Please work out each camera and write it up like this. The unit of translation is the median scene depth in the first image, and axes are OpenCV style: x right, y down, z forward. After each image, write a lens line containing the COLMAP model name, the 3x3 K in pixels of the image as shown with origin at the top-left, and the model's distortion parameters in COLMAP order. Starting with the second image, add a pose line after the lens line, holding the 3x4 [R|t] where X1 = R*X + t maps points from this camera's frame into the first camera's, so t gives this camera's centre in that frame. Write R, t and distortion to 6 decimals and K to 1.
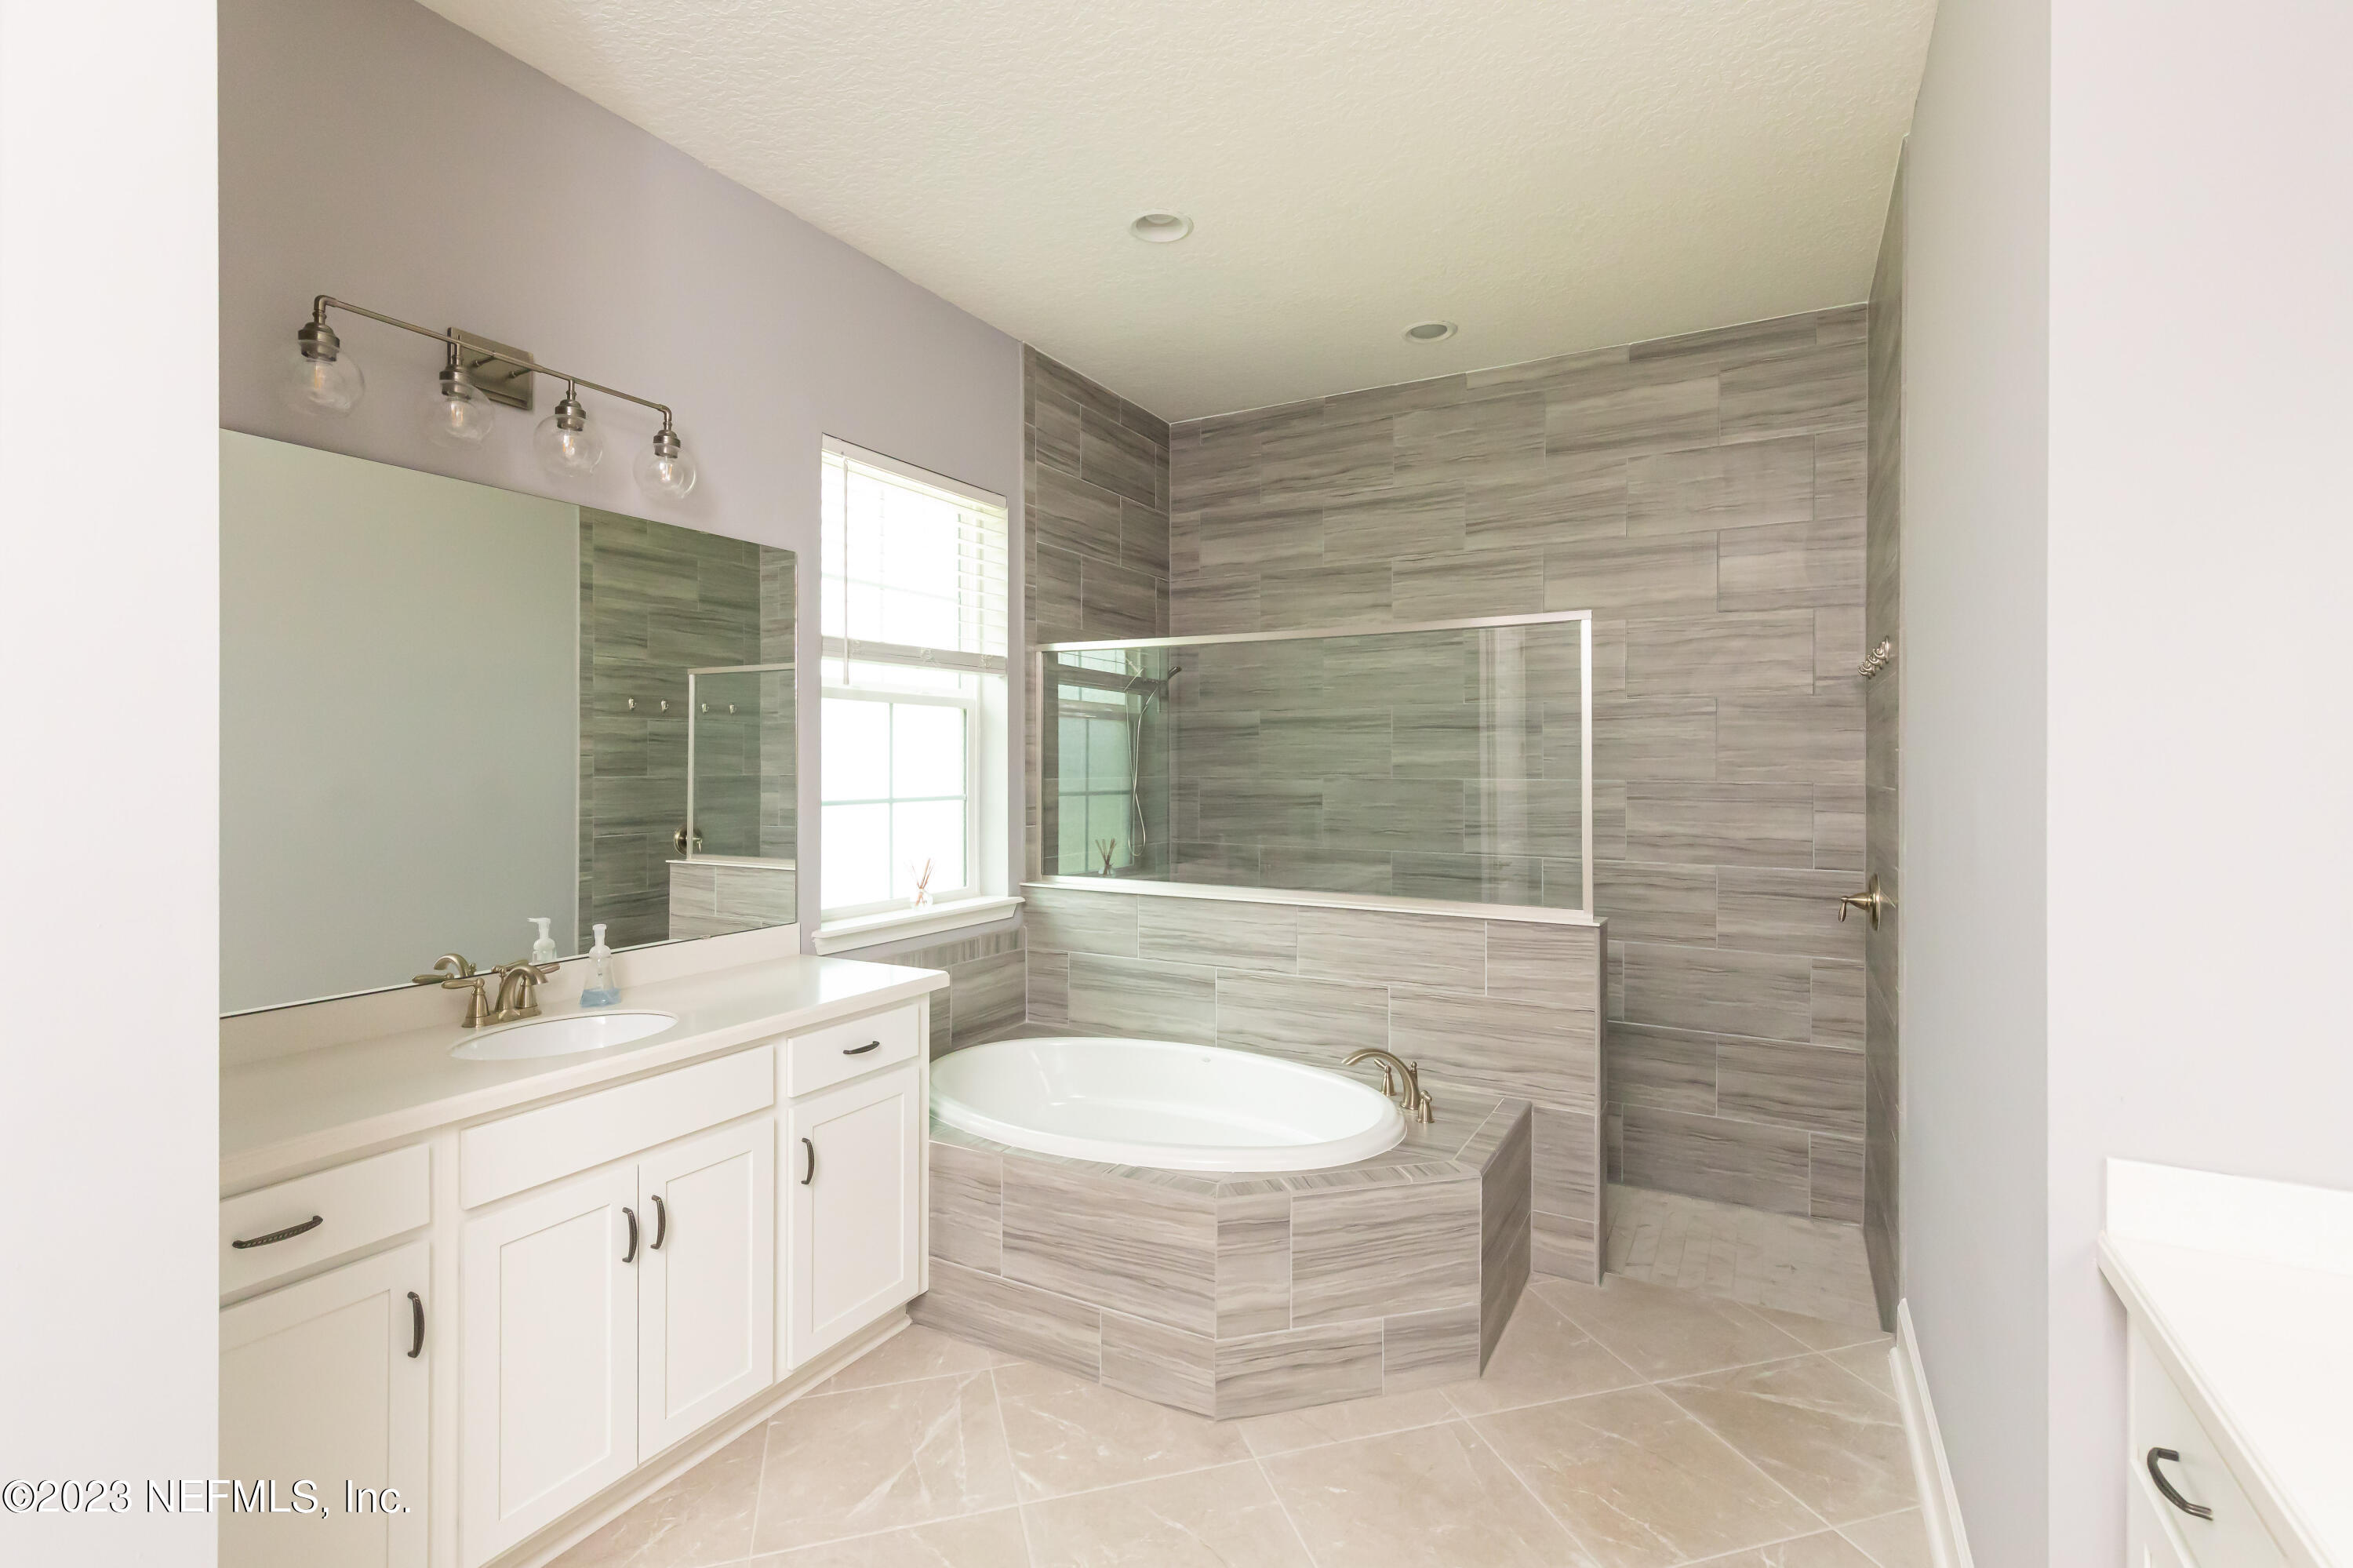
lens RADIAL K [[1077.7, 0, 1166.1], [0, 1077.7, 759.7], [0, 0, 1]] dist [0.003798, -0.001815]
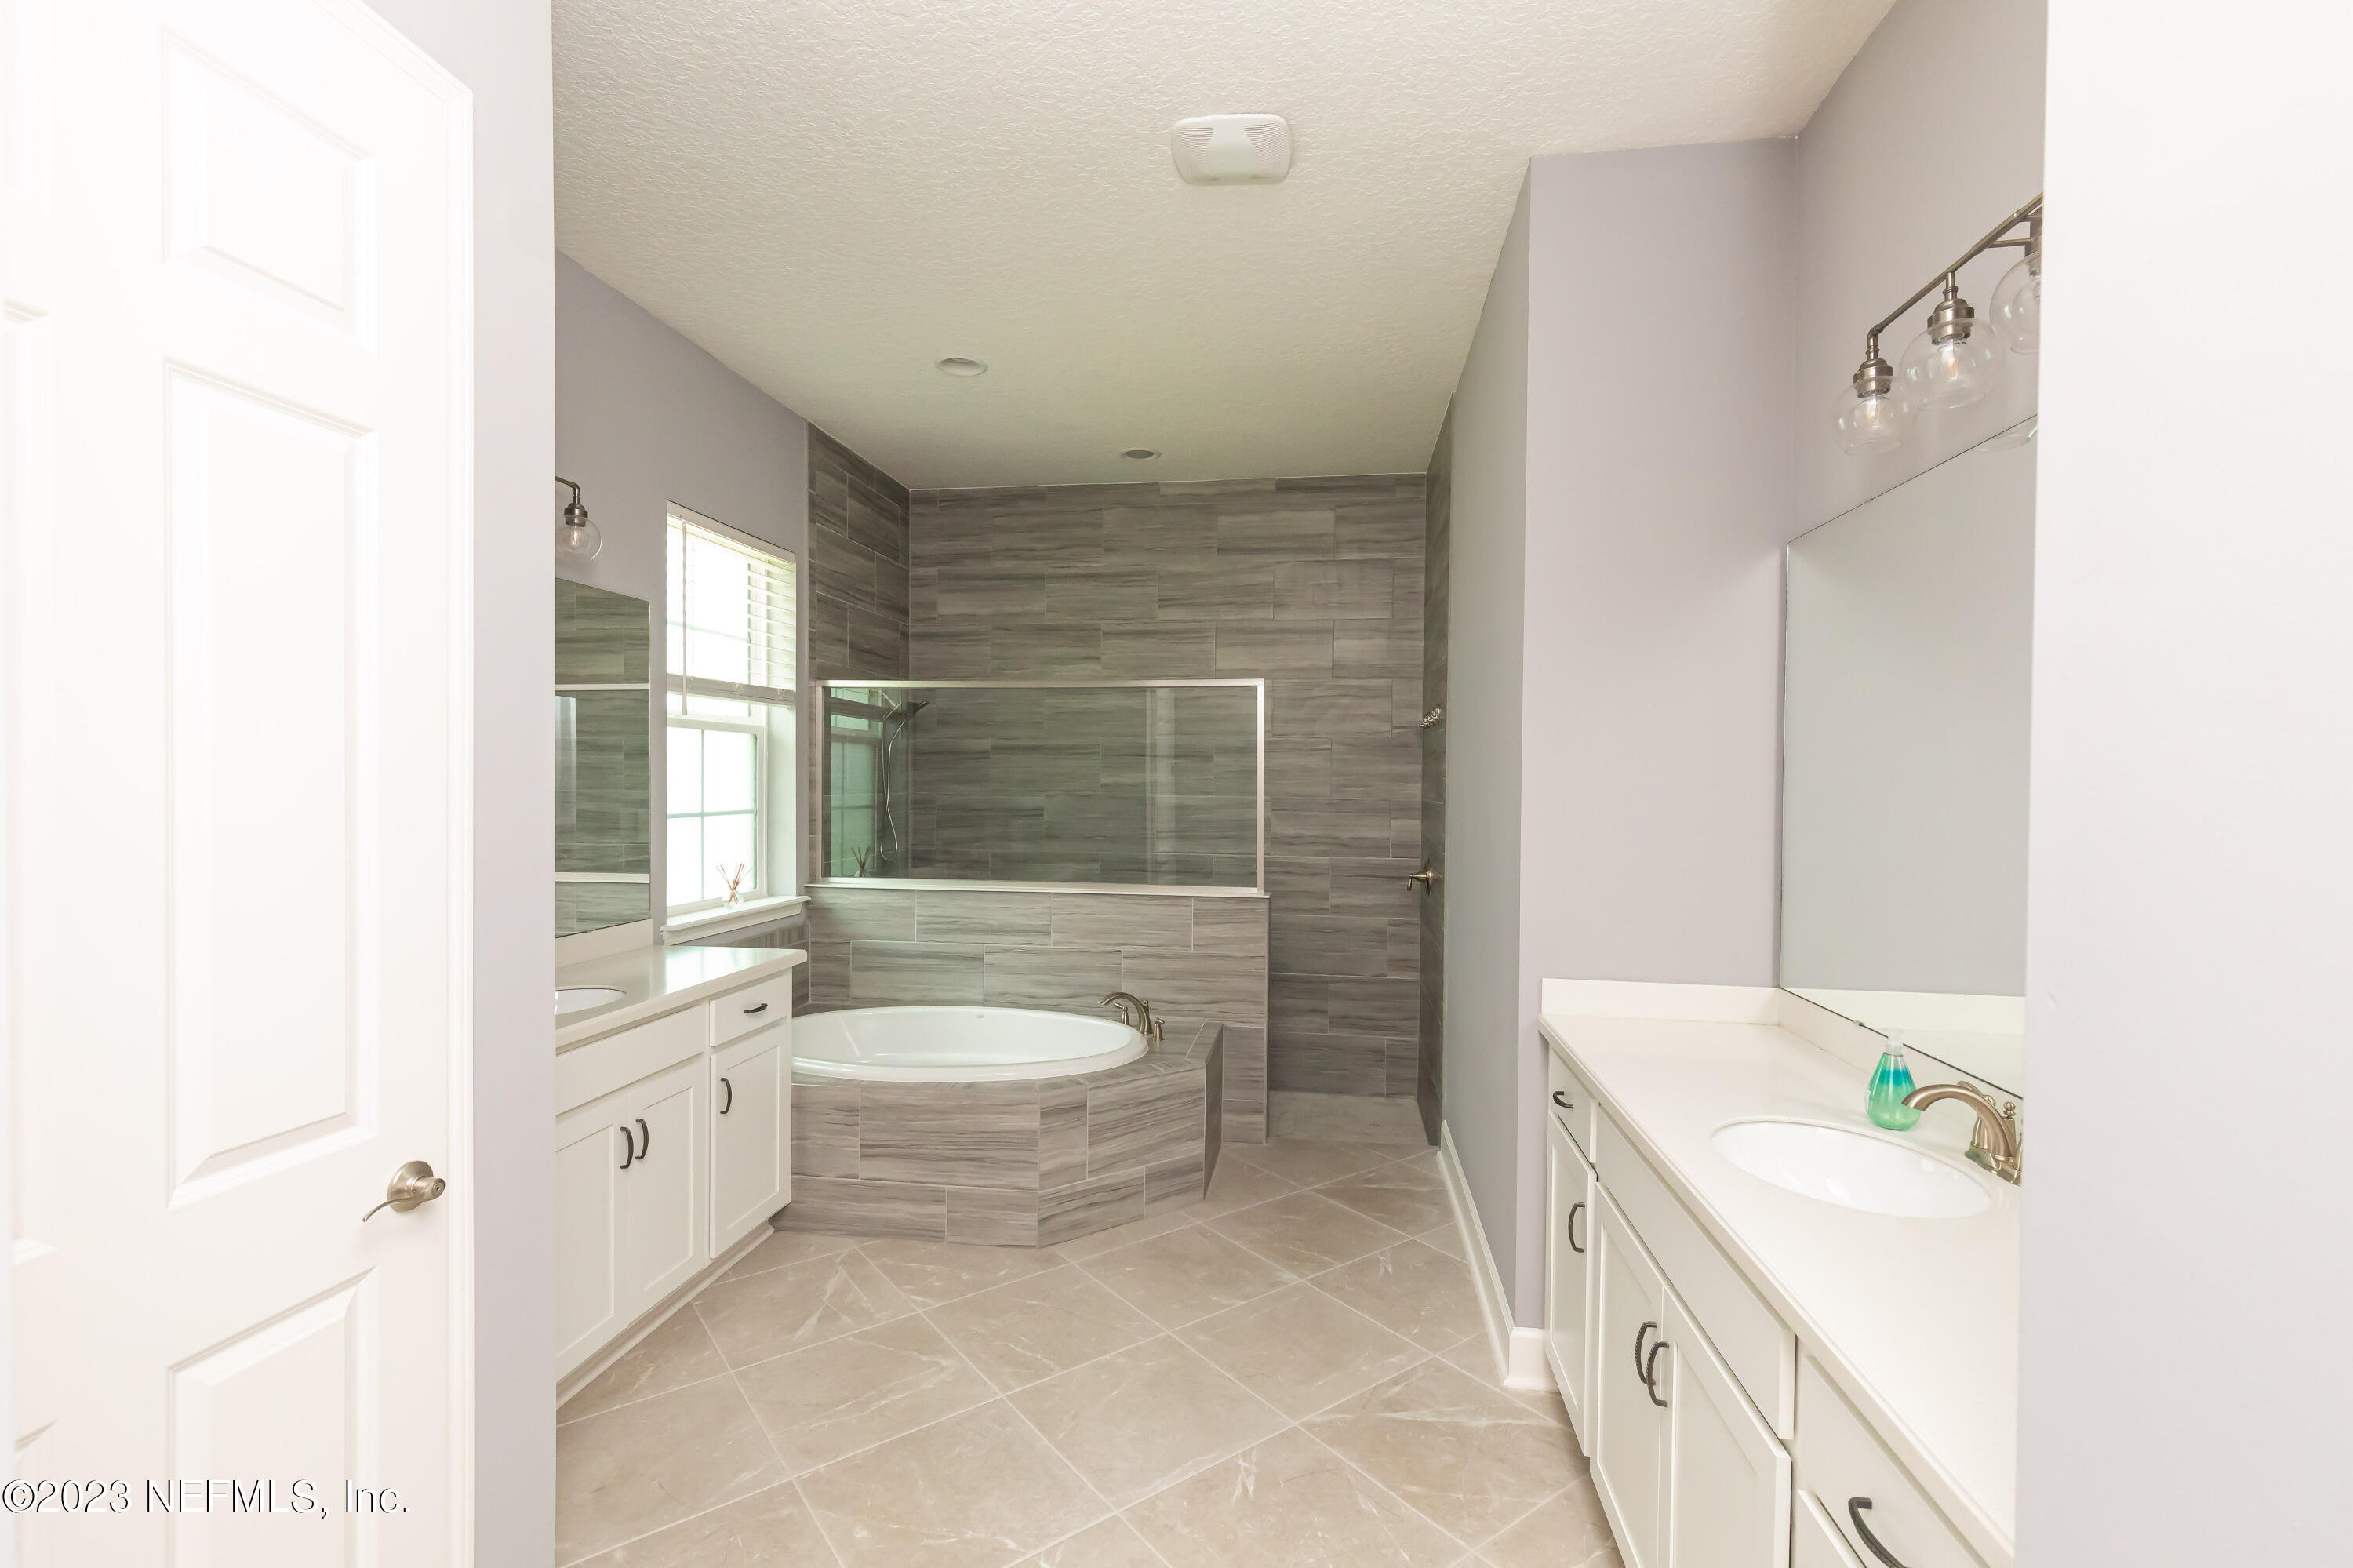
lens RADIAL K [[1077.7, 0, 1157.1], [0, 1077.7, 787.2], [0, 0, 1]] dist [0.003798, -0.001815]
pose [[0.936555, 0.003475, 0.350503, -0.228984], [-0.008097, 0.999899, 0.011722, -0.009603], [-0.350427, -0.013816, 0.936488, -0.281367]]
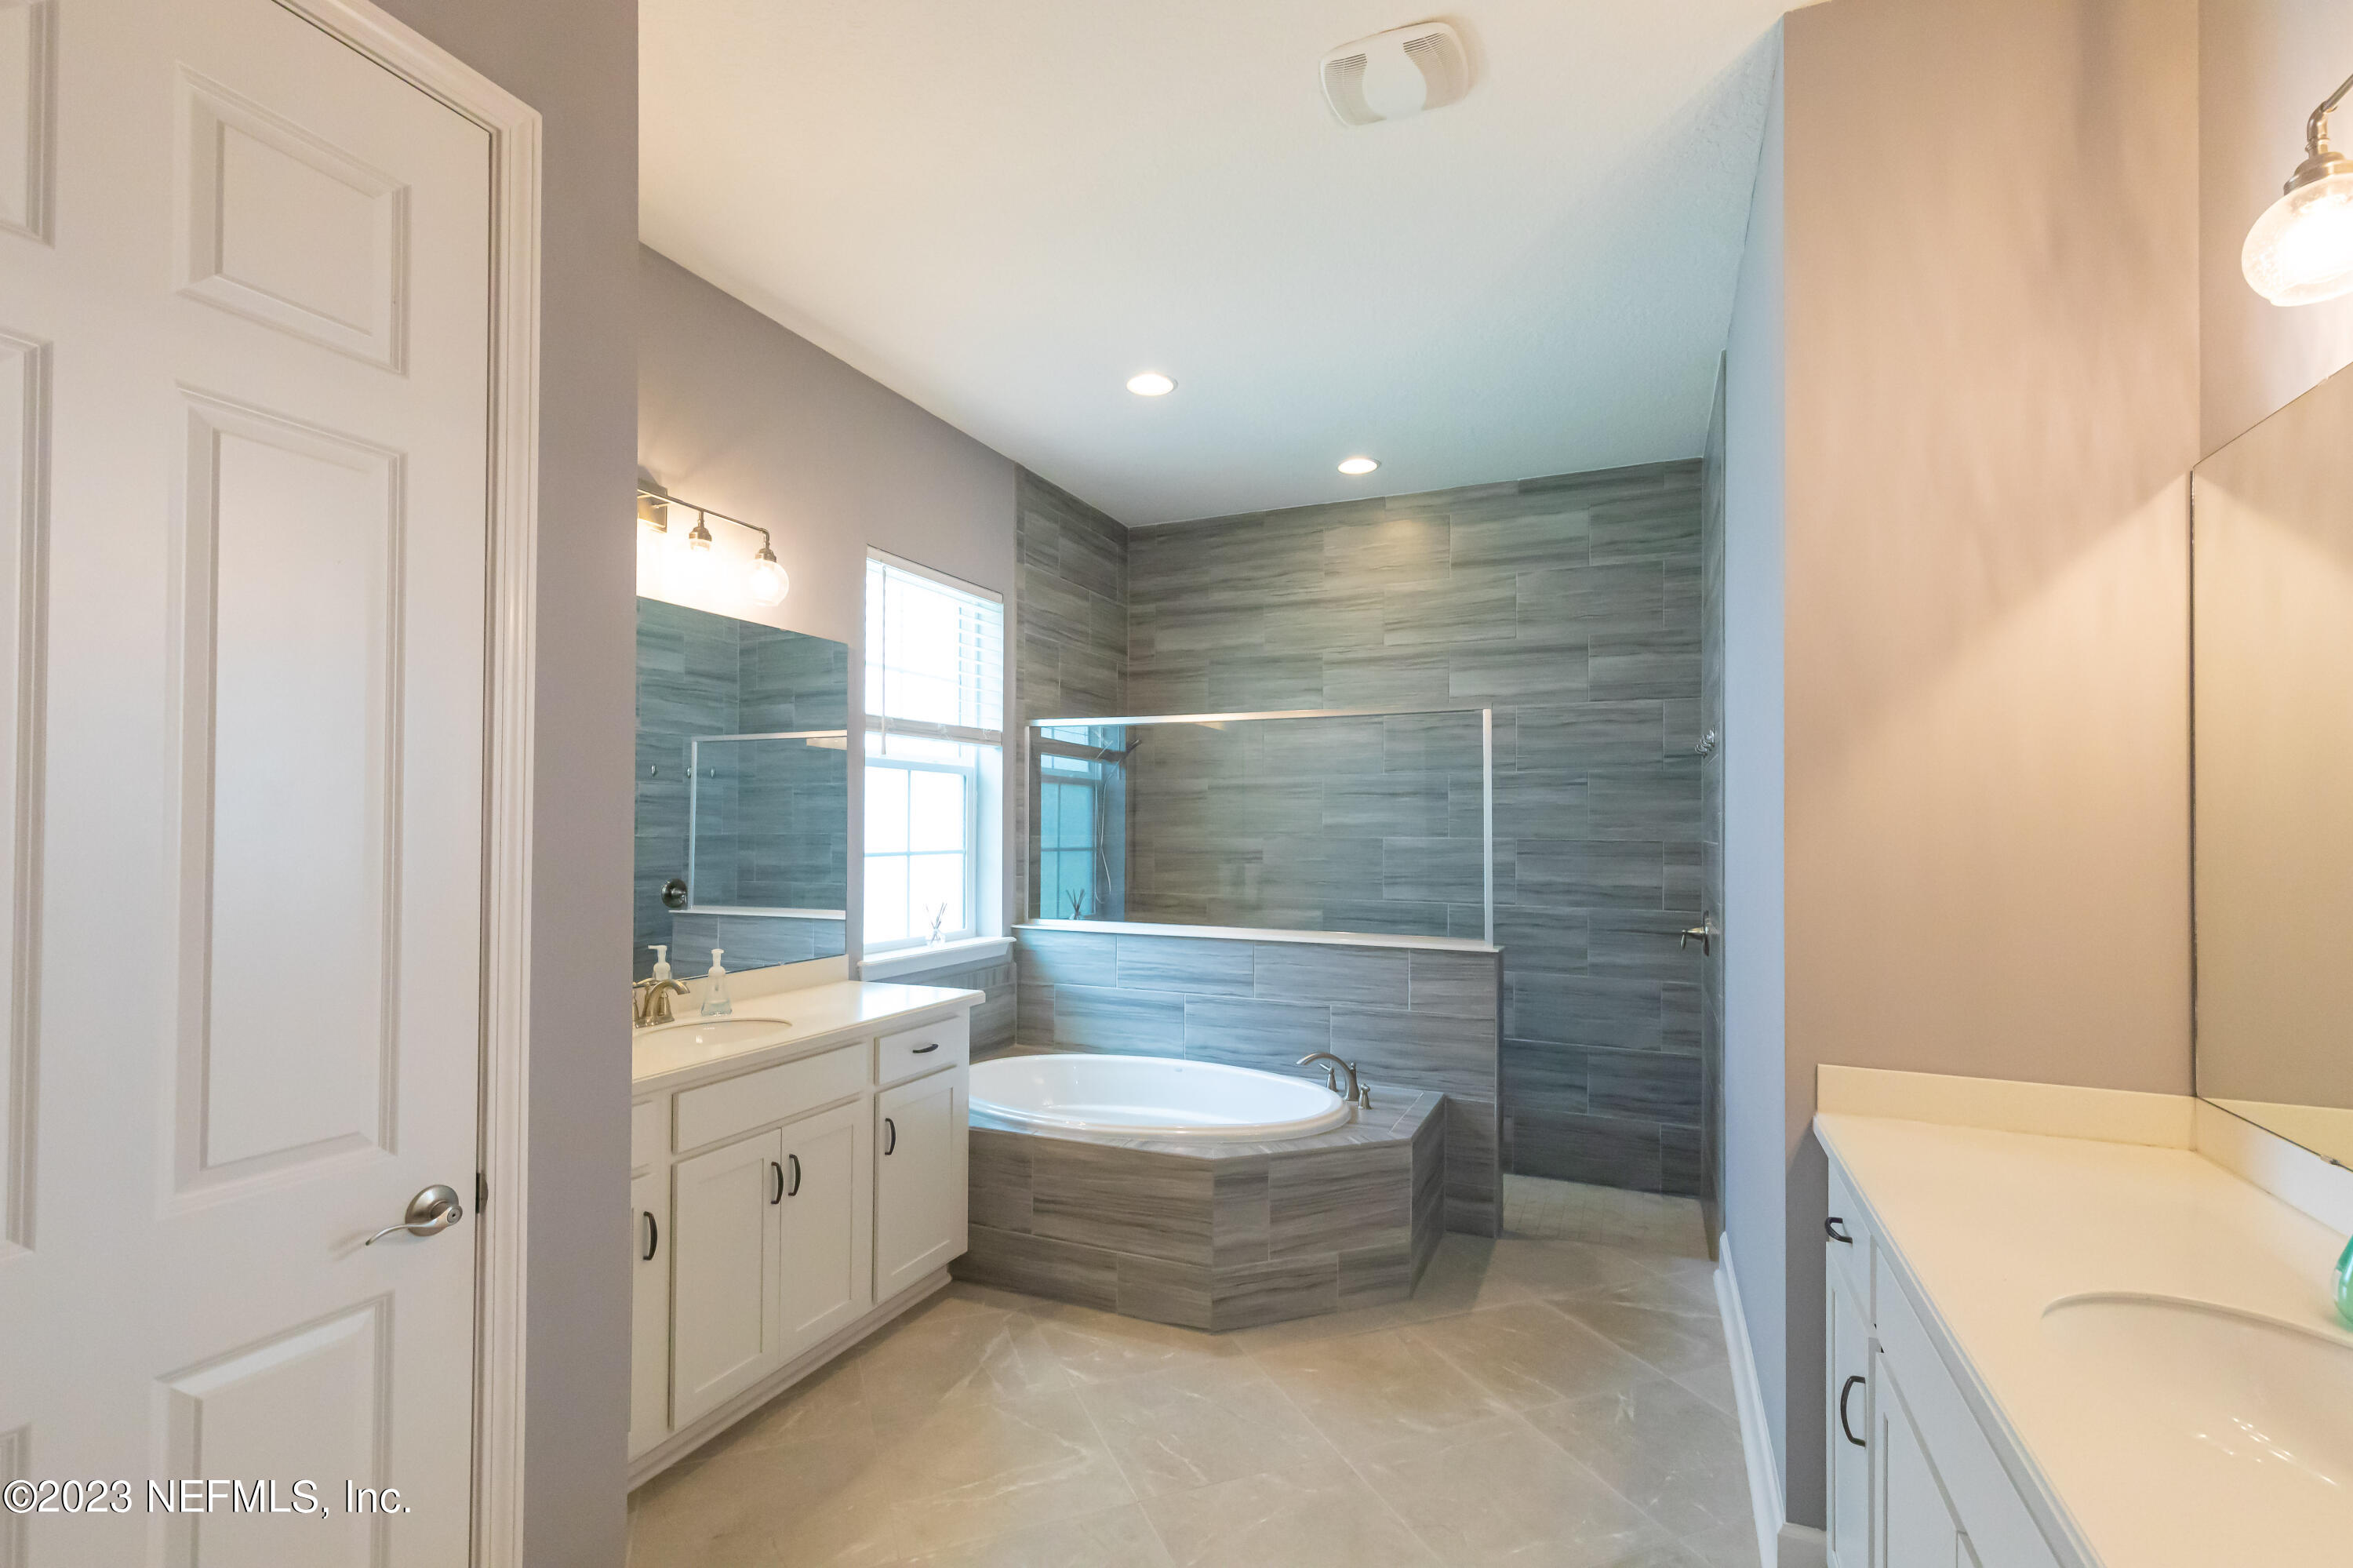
lens RADIAL K [[1077.7, 0, 1144.9], [0, 1077.7, 809.4], [0, 0, 1]] dist [0.003798, -0.001815]
pose [[0.996738, 0.005848, 0.080492, -0.105159], [-0.004784, 0.999899, -0.013406, 0.005222], [-0.080562, 0.012977, 0.996665, -0.211274]]
